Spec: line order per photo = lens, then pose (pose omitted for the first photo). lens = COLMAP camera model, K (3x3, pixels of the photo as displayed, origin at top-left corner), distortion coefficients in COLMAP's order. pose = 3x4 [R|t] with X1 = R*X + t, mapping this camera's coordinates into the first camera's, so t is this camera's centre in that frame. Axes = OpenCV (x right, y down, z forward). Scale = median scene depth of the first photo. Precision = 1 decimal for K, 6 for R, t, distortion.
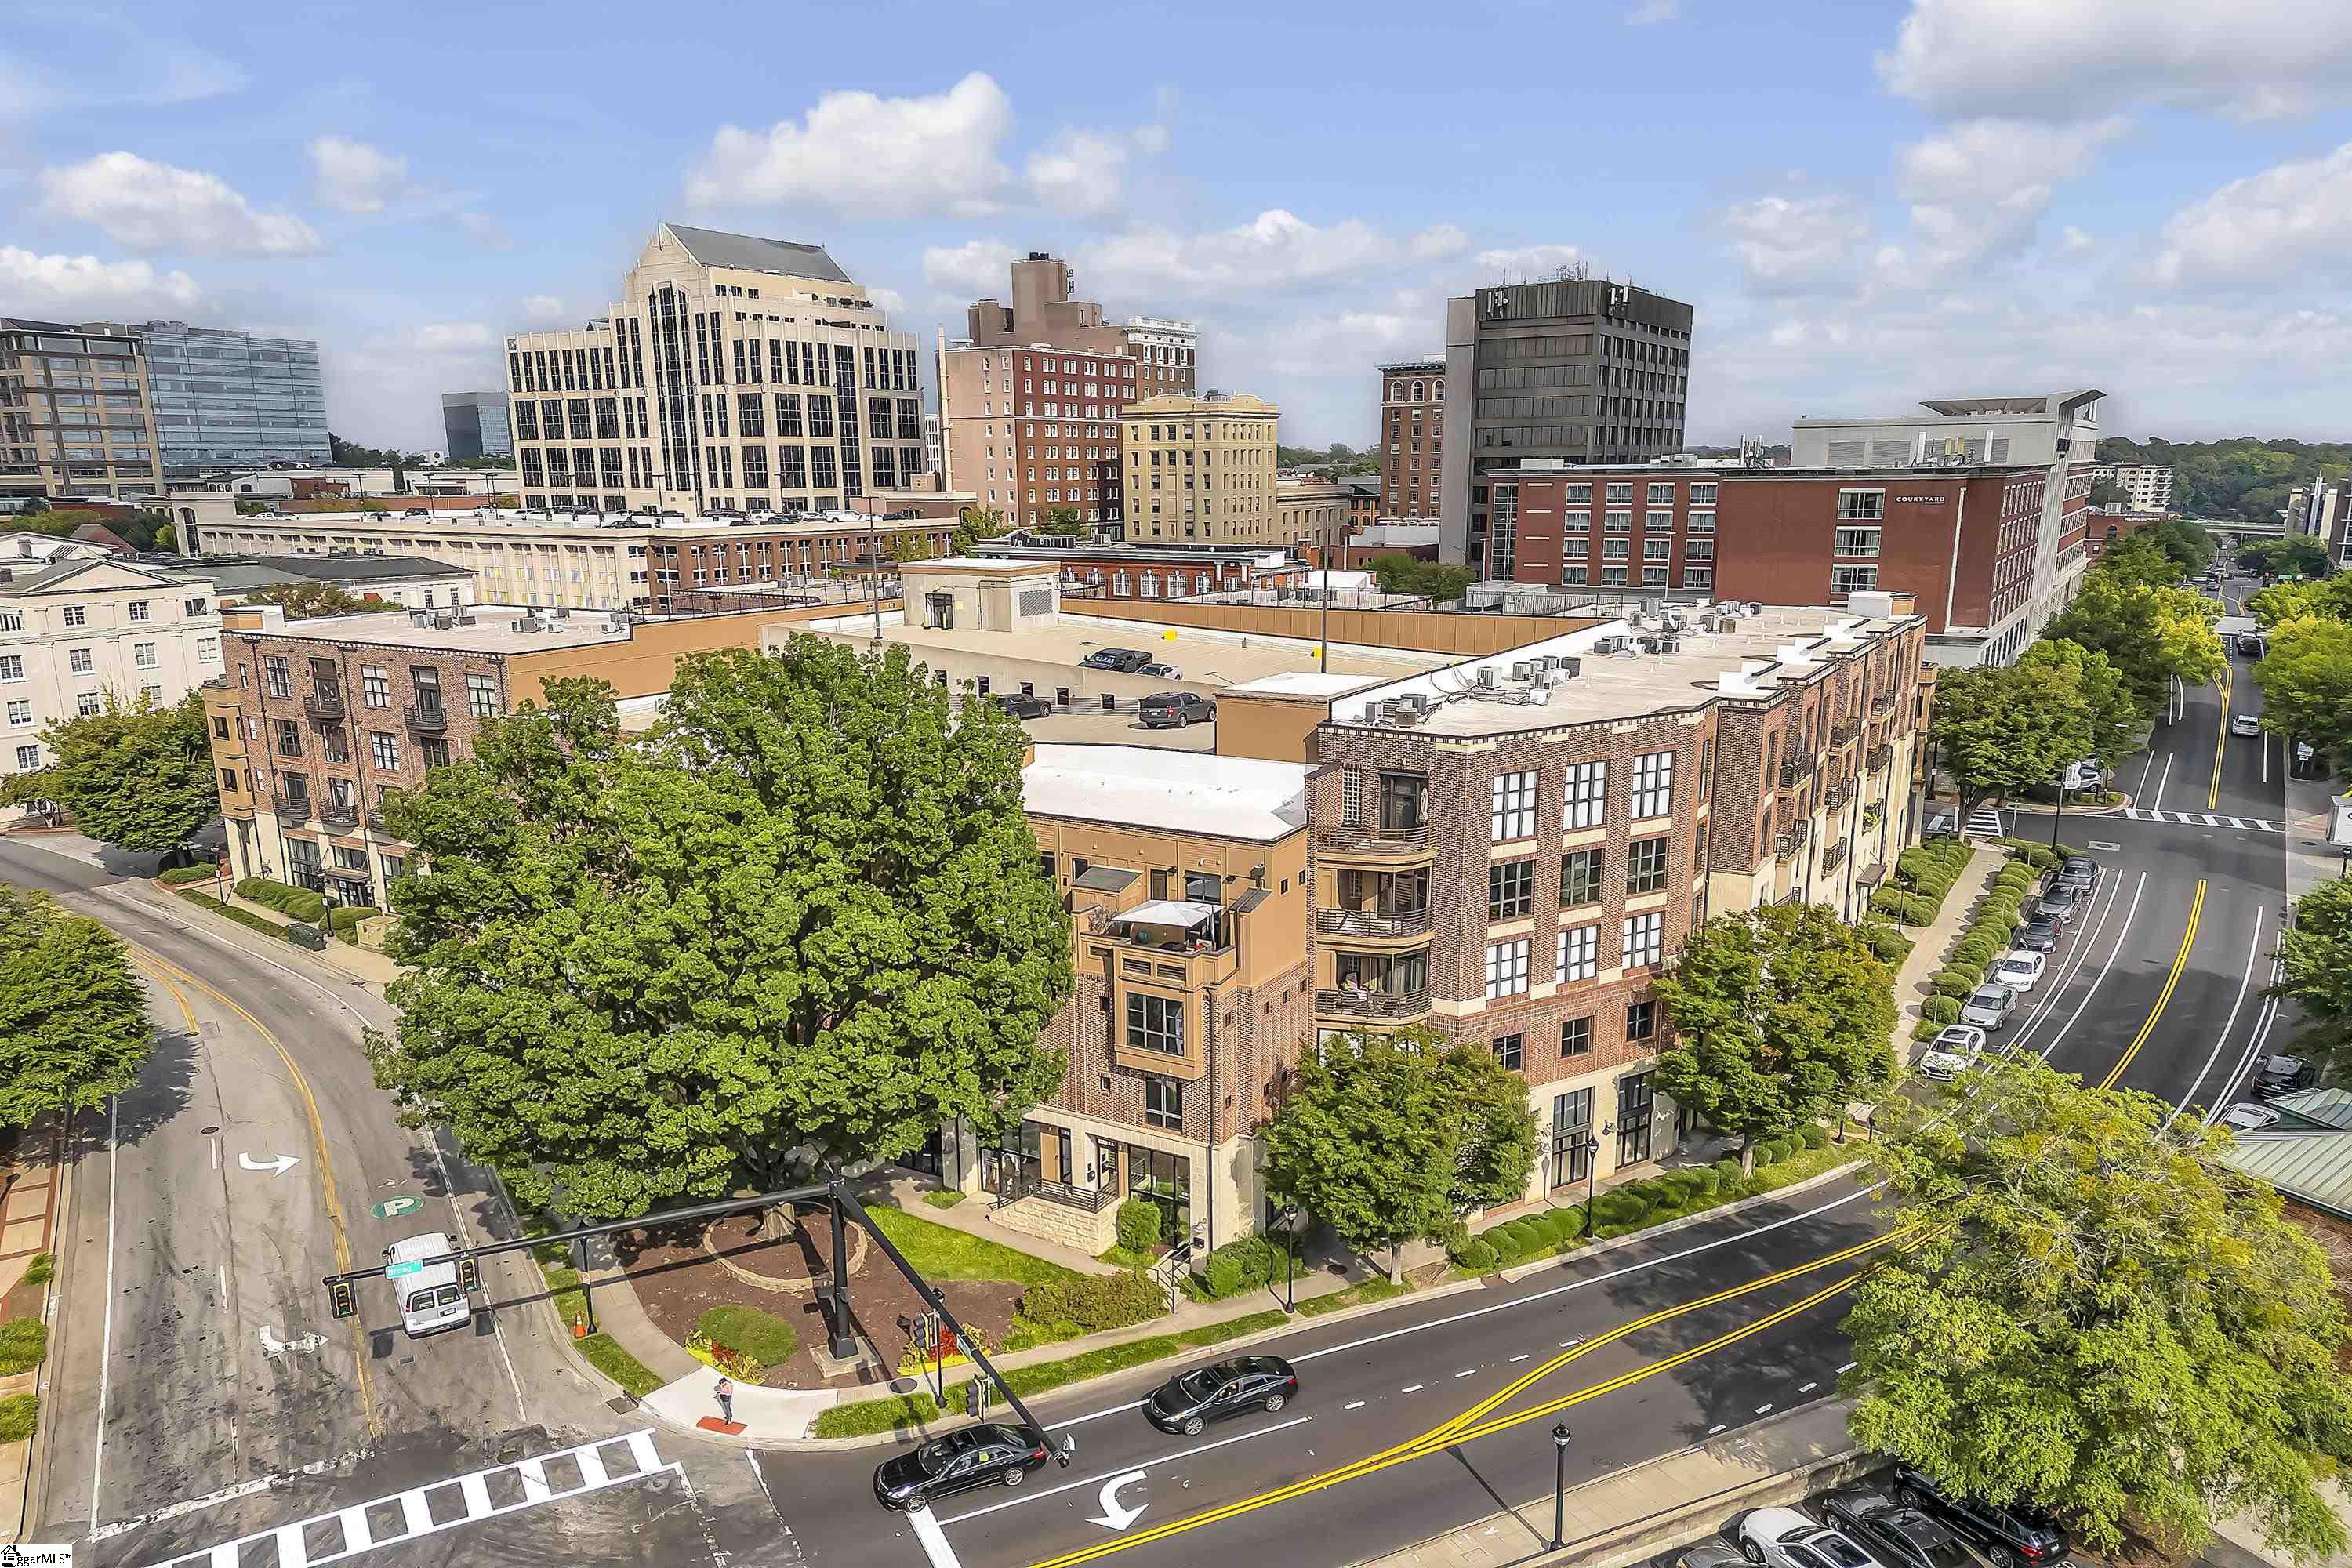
lens RADIAL K [[1537.6, 0, 1233.2], [0, 1537.6, 812.0], [0, 0, 1]] dist [0.088185, -0.105002]
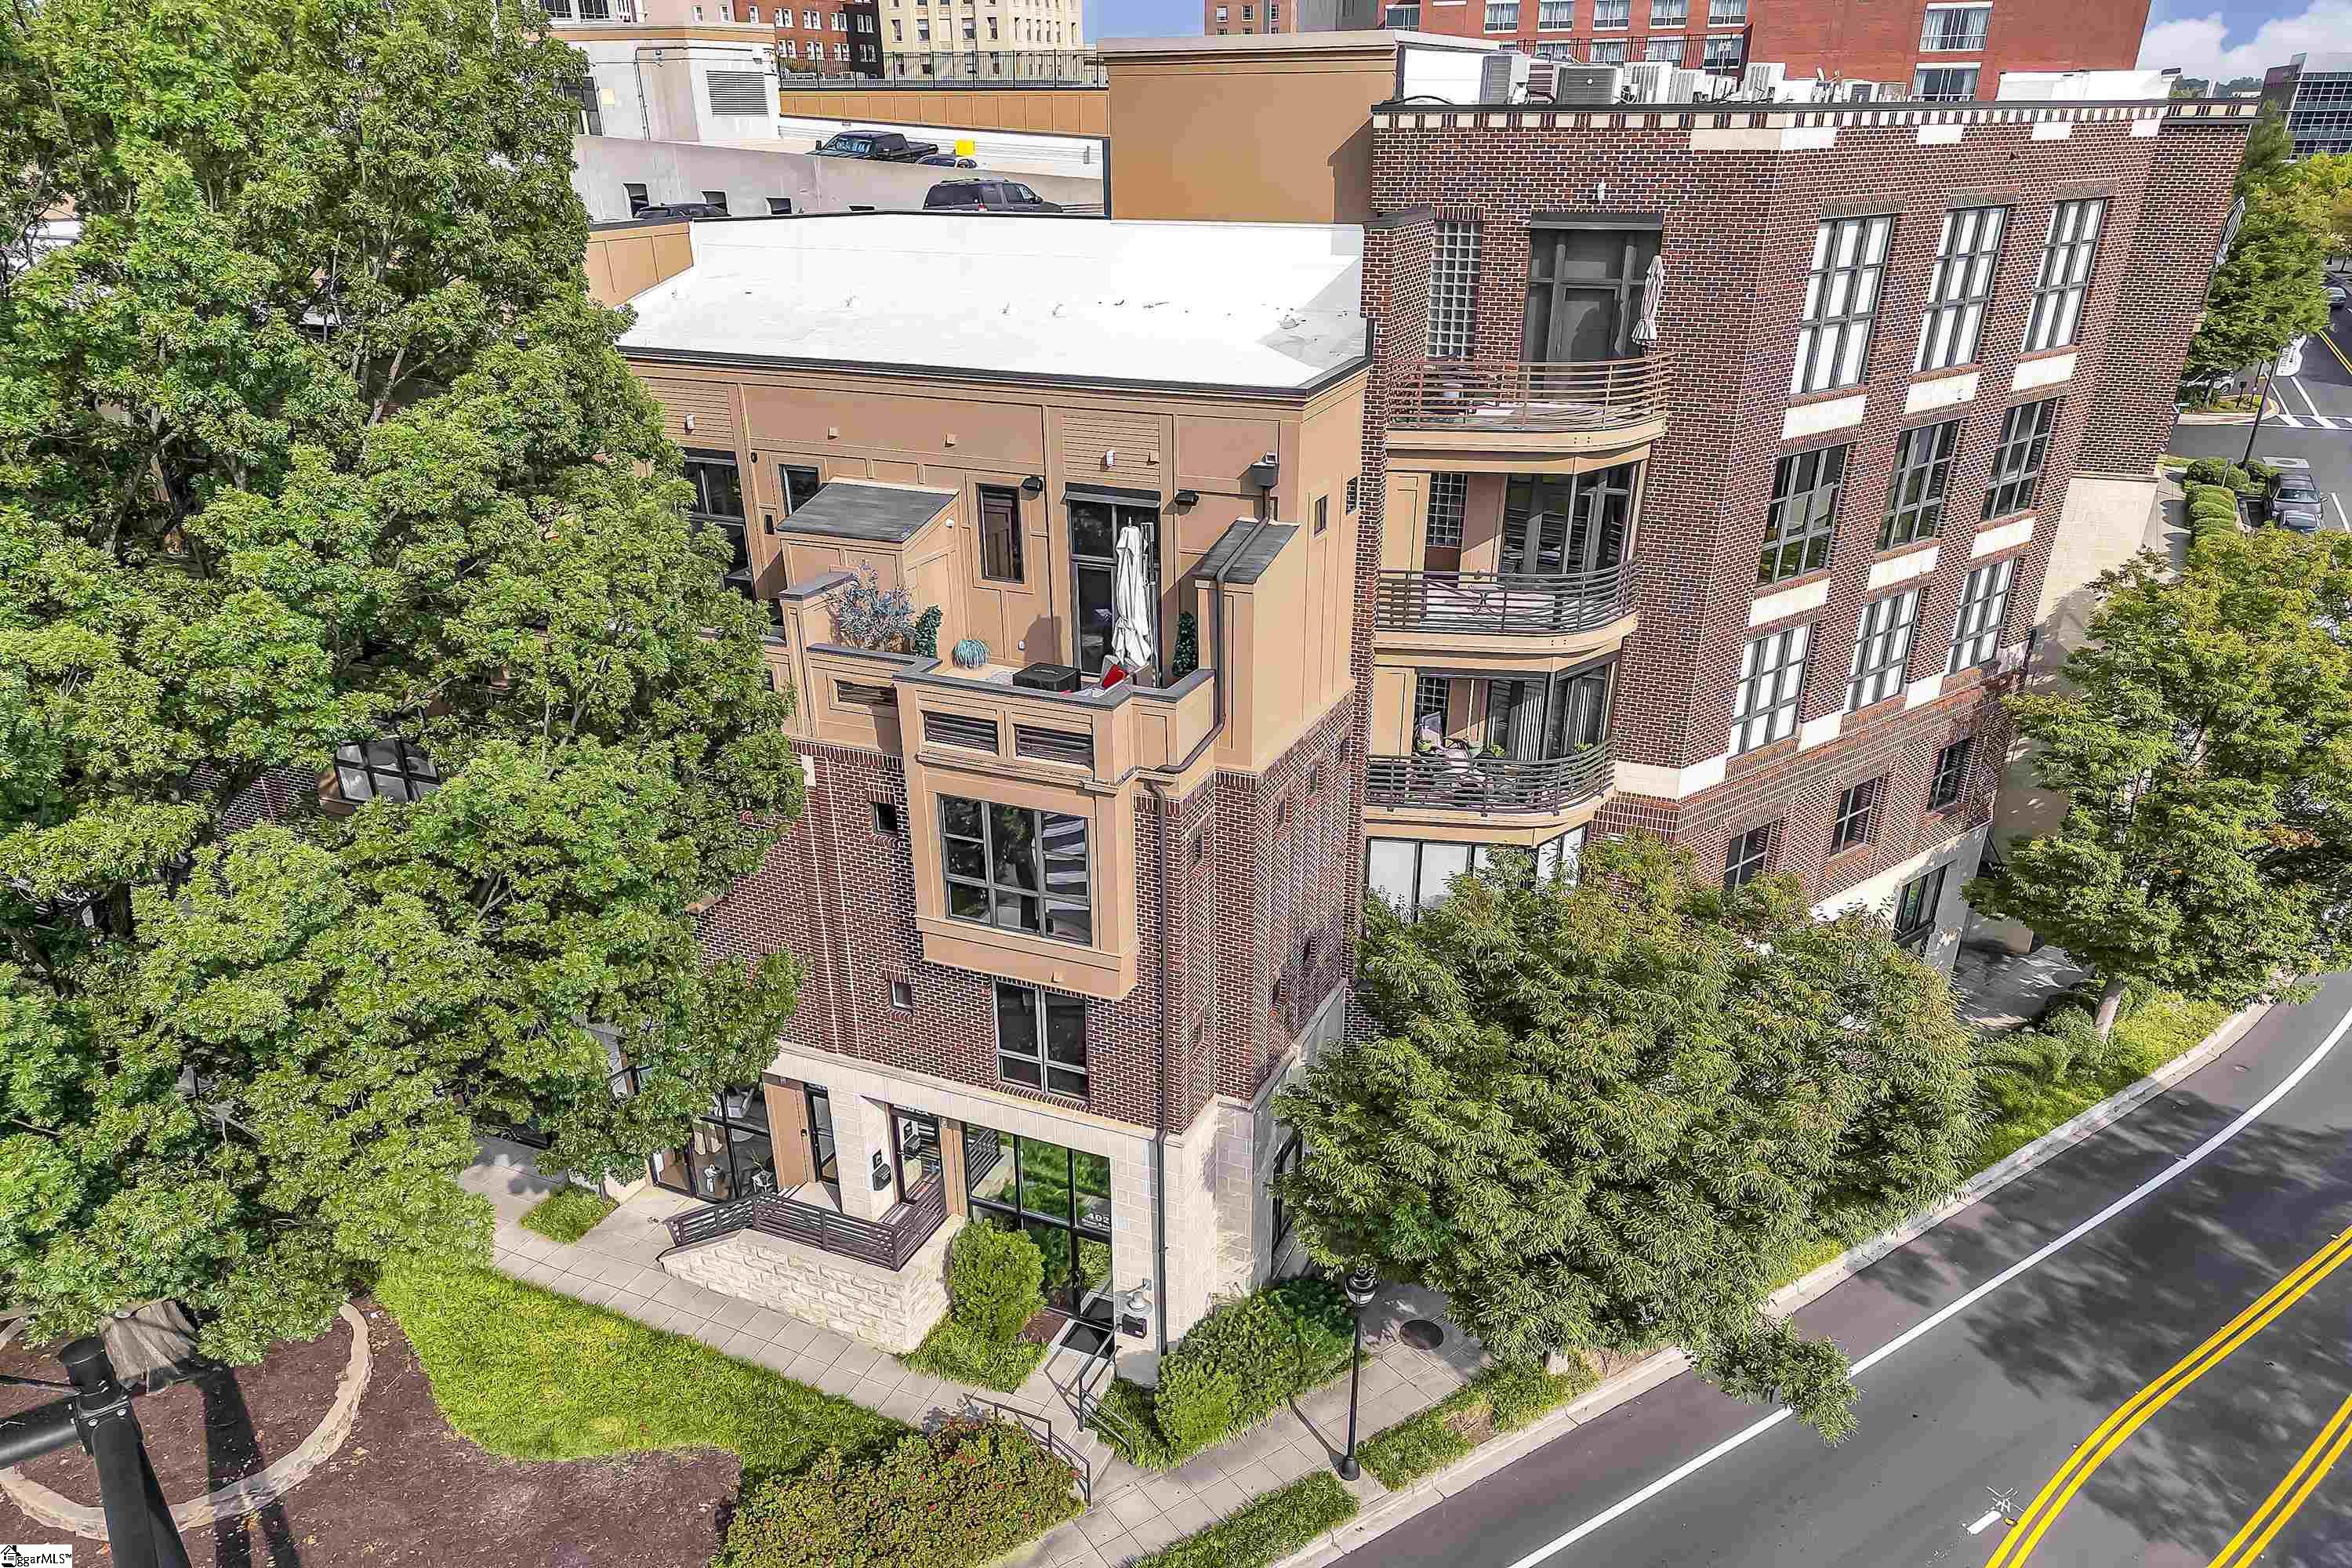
lens RADIAL K [[1537.6, 0, 1233.2], [0, 1537.6, 812.0], [0, 0, 1]] dist [0.088185, -0.105002]
pose [[0.991465, -0.048212, 0.121132, -0.040405], [0.022899, 0.979067, 0.202247, 0.040942], [-0.128347, -0.197747, 0.971814, 0.578329]]
